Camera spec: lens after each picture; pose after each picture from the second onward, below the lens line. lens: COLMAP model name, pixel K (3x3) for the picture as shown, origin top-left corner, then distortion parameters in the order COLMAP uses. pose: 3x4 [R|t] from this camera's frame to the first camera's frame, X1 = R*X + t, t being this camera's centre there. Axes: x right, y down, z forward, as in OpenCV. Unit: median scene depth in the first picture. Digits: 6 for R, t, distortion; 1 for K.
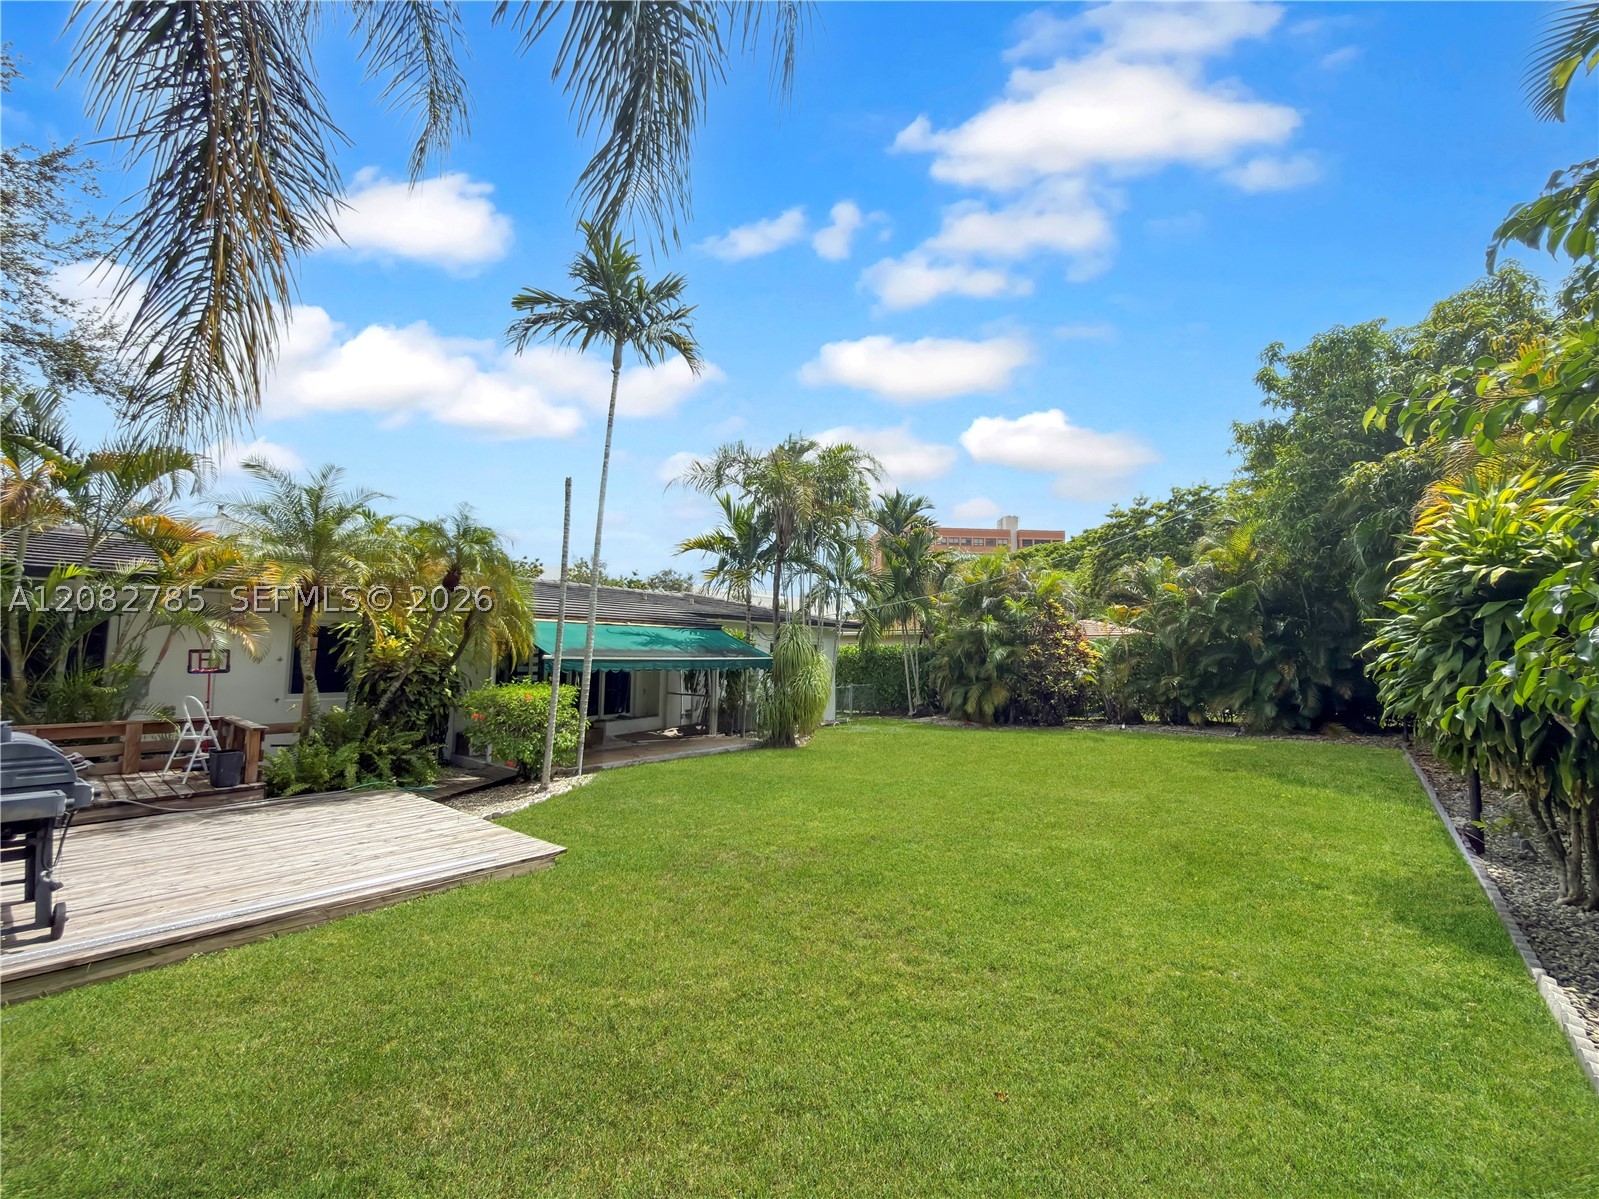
lens RADIAL K [[641.9, 0, 799.5], [0, 641.9, 599.5], [0, 0, 1]] dist [-0.000886, -0.000102]
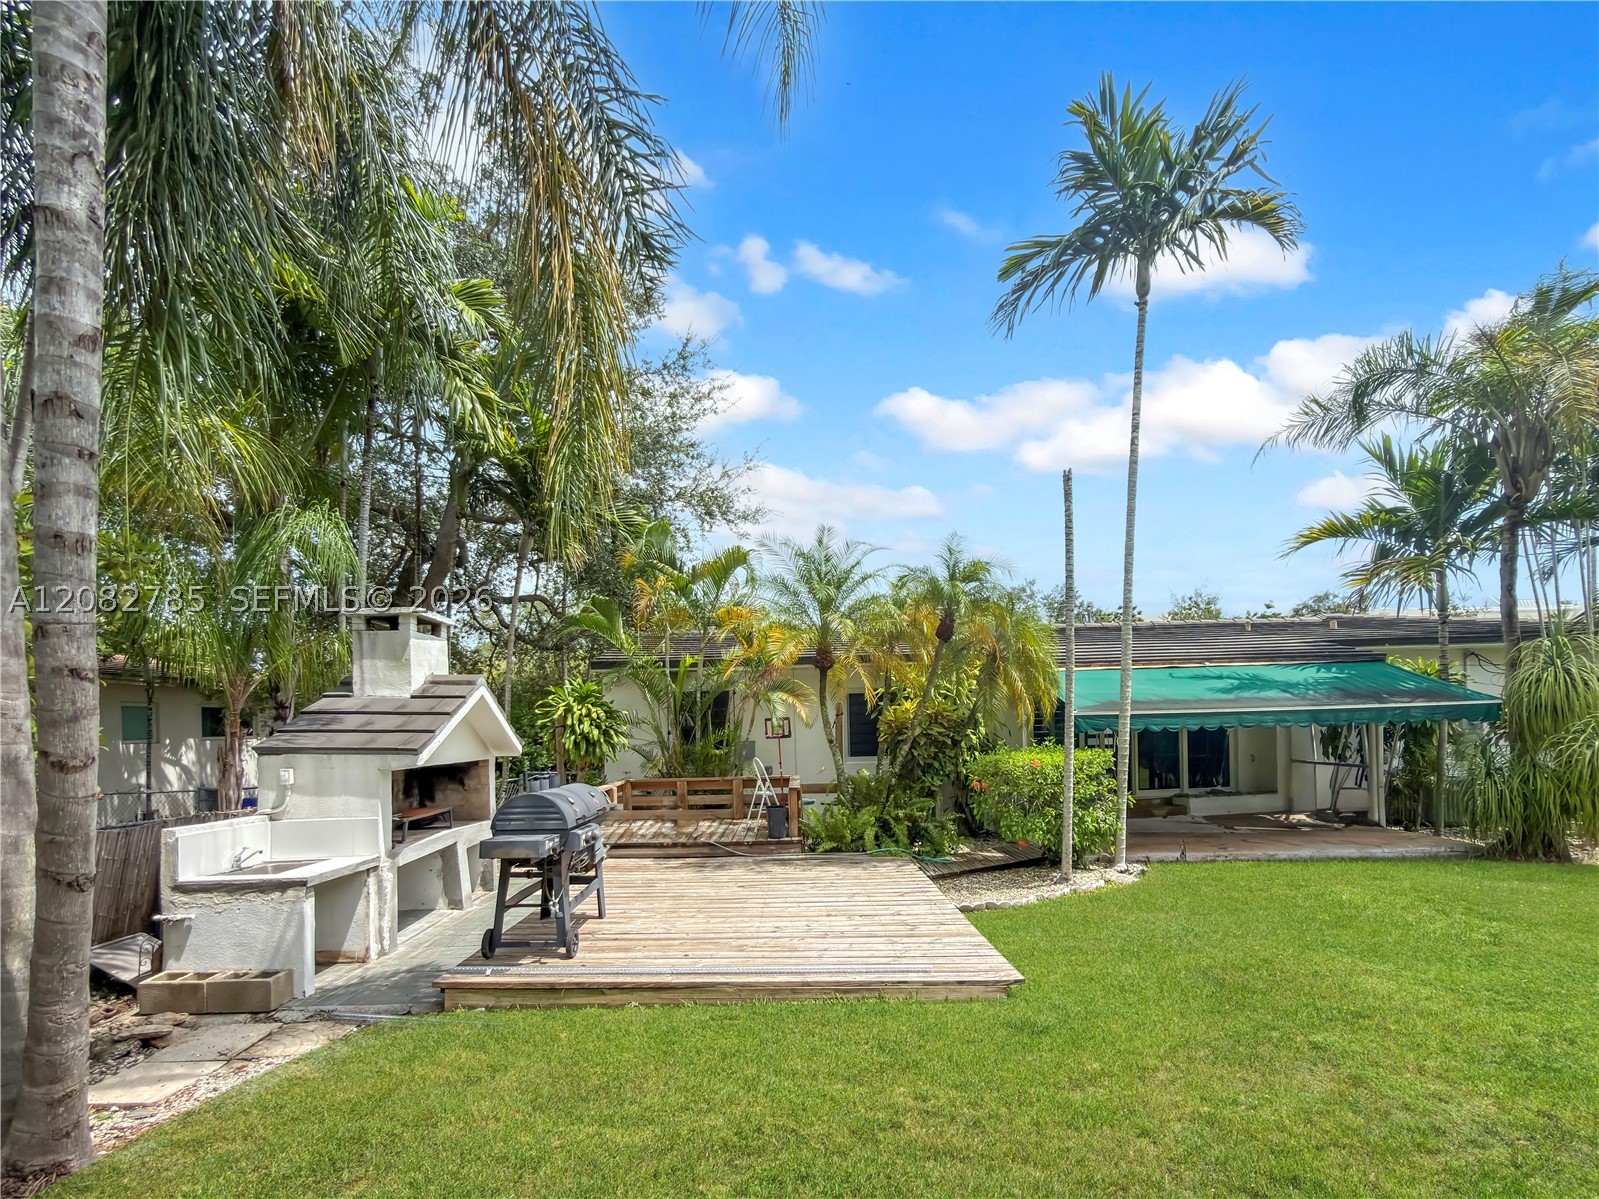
lens RADIAL K [[678.7, 0, 799.9], [0, 678.7, 724.3], [0, 0, 1]] dist [-0.000938, -0.000041]
pose [[0.635089, -0.027236, -0.771958, 0.031921], [0.100104, 0.993853, 0.047291, 0.027000], [0.765925, -0.107310, 0.633911, 0.192103]]
